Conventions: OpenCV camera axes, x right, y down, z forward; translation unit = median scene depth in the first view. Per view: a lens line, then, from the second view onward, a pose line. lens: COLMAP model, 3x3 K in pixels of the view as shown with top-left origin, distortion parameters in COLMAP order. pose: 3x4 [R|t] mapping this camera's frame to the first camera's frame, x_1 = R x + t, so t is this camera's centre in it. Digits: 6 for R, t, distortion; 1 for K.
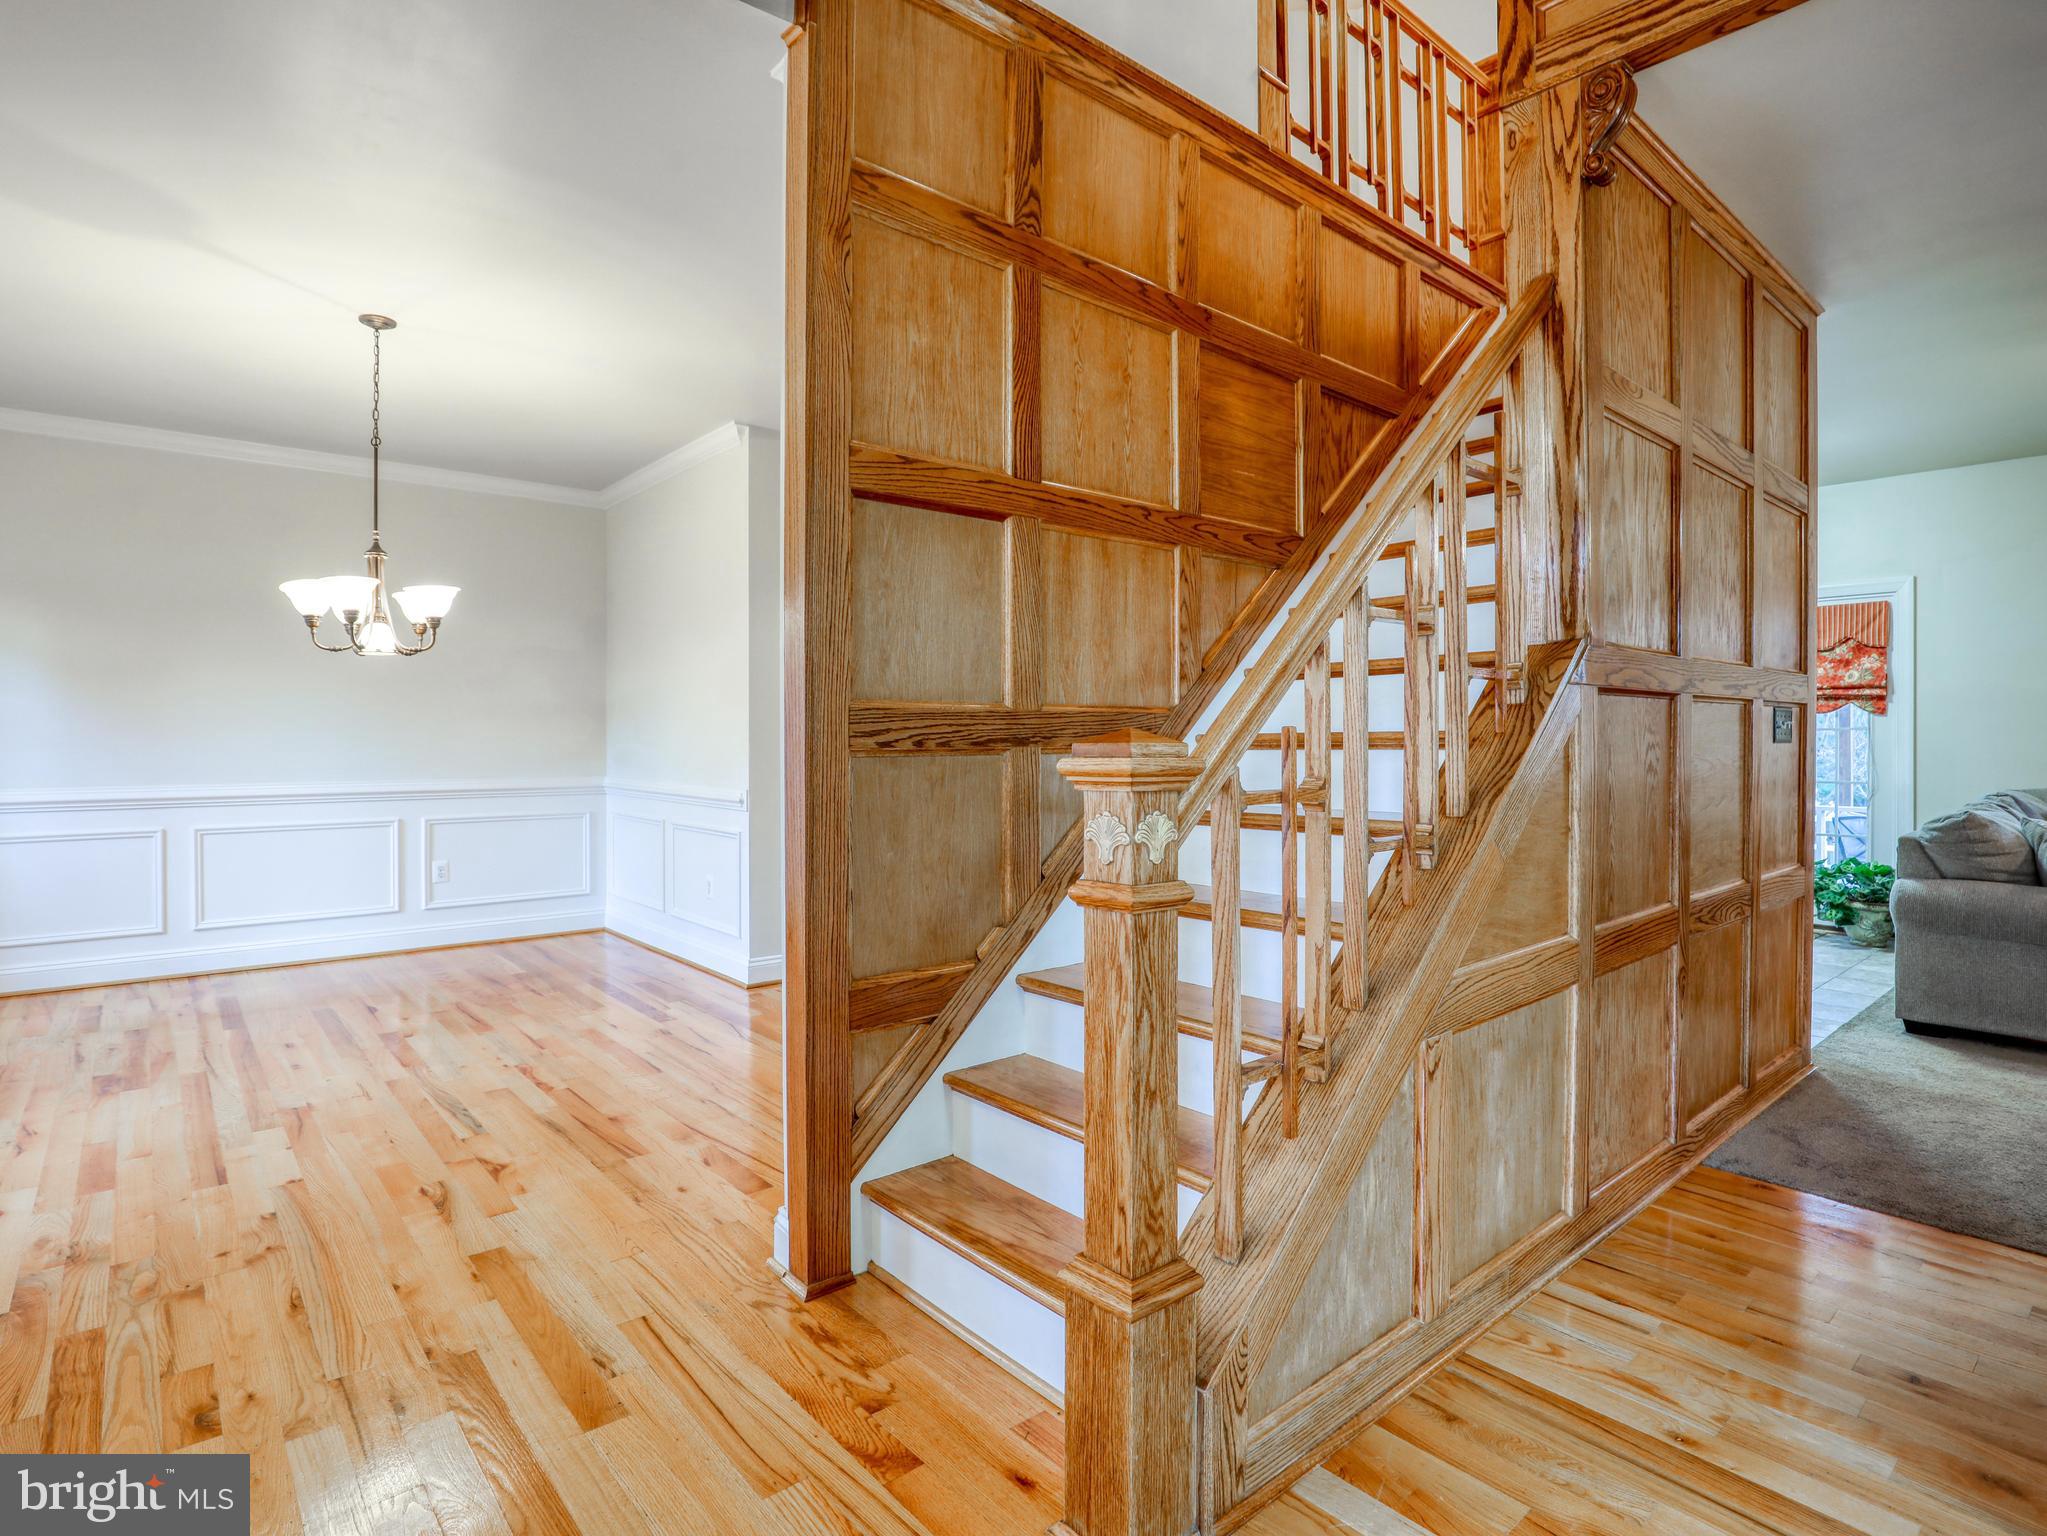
lens RADIAL K [[1069.7, 0, 1013.0], [0, 1069.7, 773.8], [0, 0, 1]] dist [-0.014118, 0.000742]
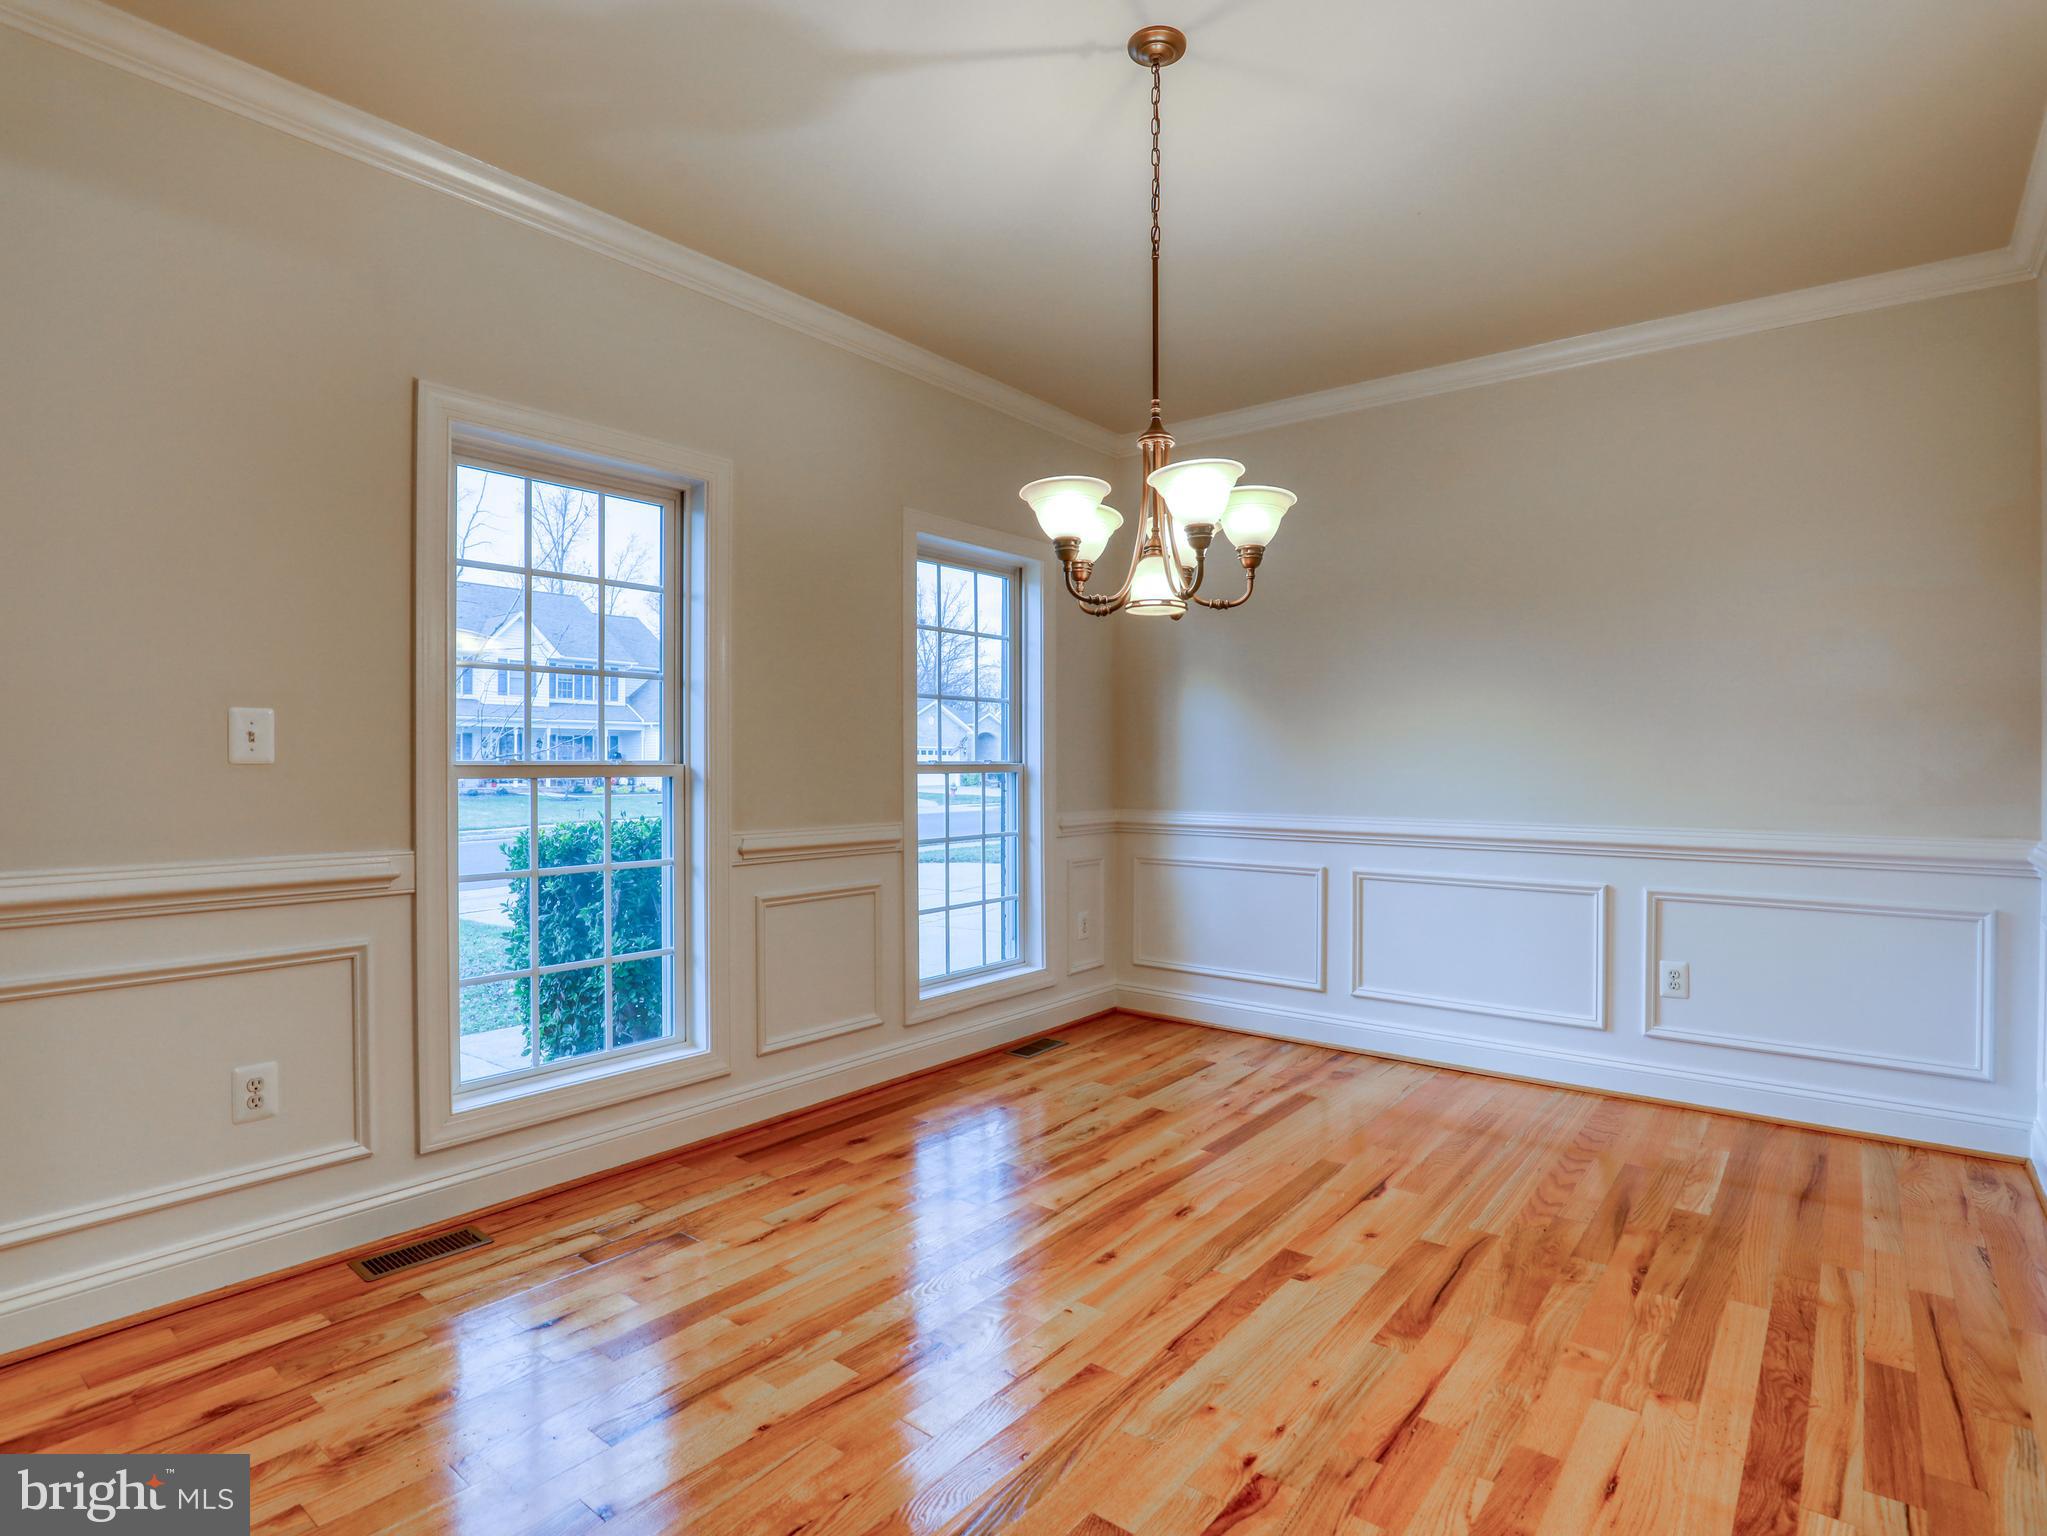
lens RADIAL K [[1069.7, 0, 1013.0], [0, 1069.7, 773.8], [0, 0, 1]] dist [-0.014118, 0.000742]
pose [[0.198503, 0.018927, -0.979918, -0.027174], [-0.026010, 0.999563, 0.014037, -0.026541], [0.979755, 0.022702, 0.198908, 0.579264]]
